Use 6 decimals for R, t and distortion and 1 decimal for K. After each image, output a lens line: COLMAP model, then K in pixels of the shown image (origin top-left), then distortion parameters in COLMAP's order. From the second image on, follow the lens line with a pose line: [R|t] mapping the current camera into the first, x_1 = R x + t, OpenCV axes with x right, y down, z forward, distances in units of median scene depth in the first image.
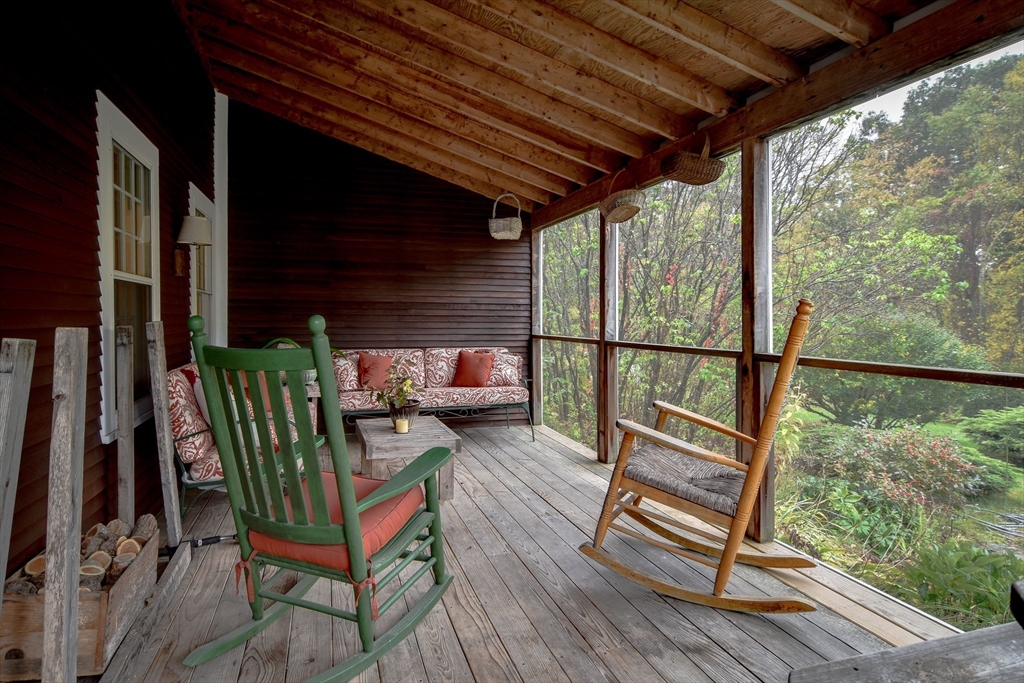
lens RADIAL K [[561.2, 0, 479.7], [0, 561.2, 309.4], [0, 0, 1]] dist [0.001389, -0.007074]
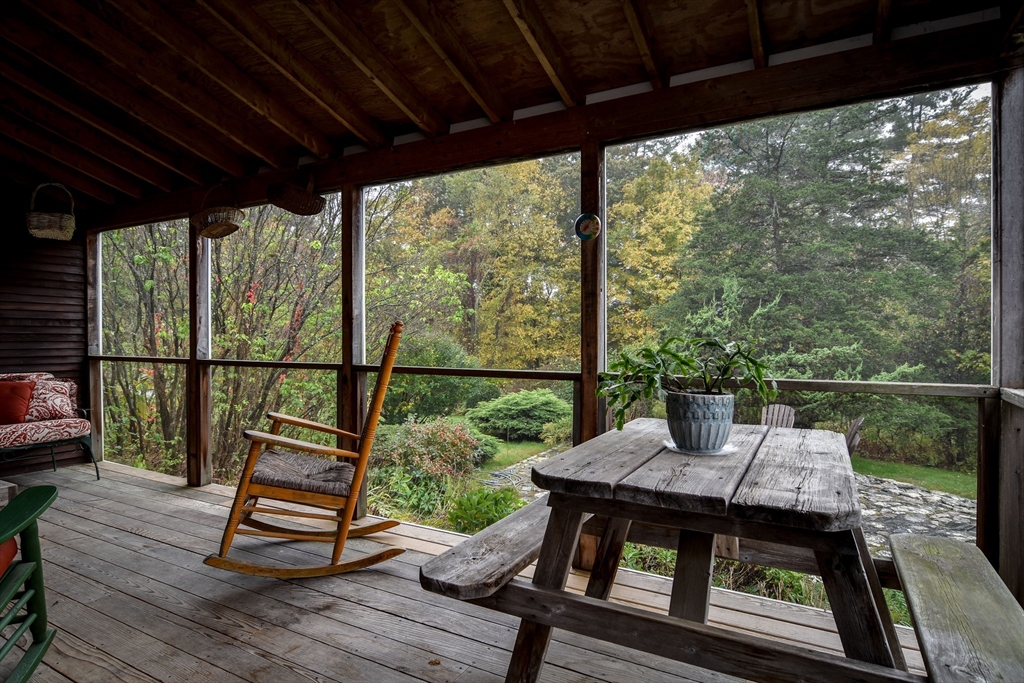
lens RADIAL K [[561.2, 0, 515.8], [0, 561.2, 345.7], [0, 0, 1]] dist [0.001389, -0.007074]
pose [[0.694320, -0.014448, 0.719521, -0.071678], [-0.009491, 0.999528, 0.029229, -0.000919], [-0.719604, -0.027124, 0.693855, -0.047347]]
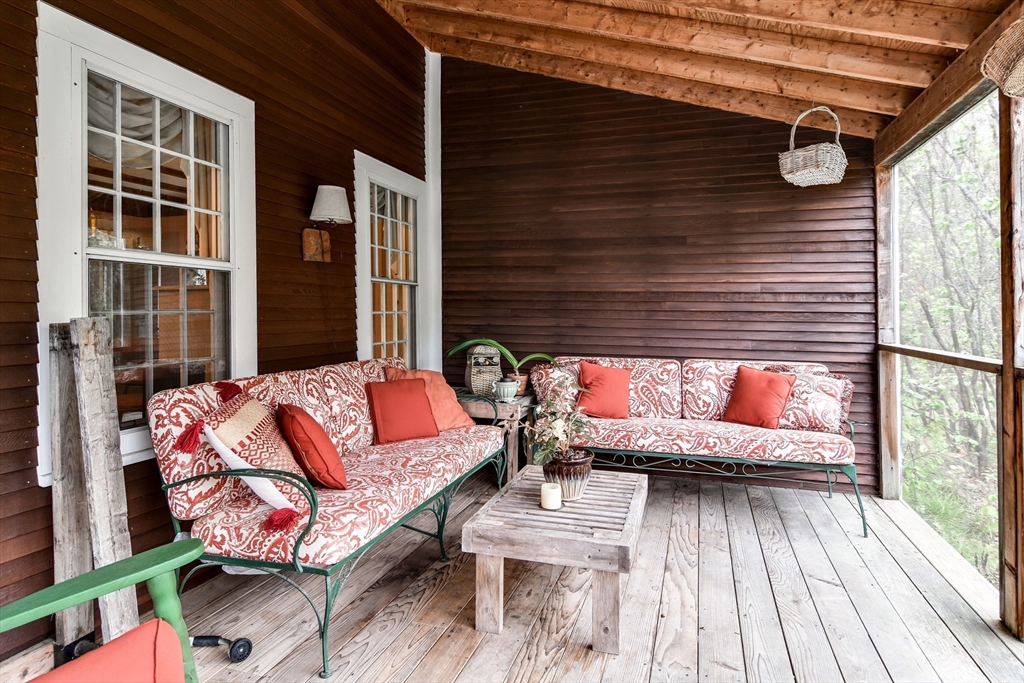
lens RADIAL K [[561.2, 0, 521.2], [0, 561.2, 300.4], [0, 0, 1]] dist [0.001389, -0.007074]
pose [[0.839200, -0.007405, -0.543773, 0.109703], [0.002573, 0.999950, -0.009647, 0.004357], [0.543817, 0.006697, 0.839177, 0.331597]]
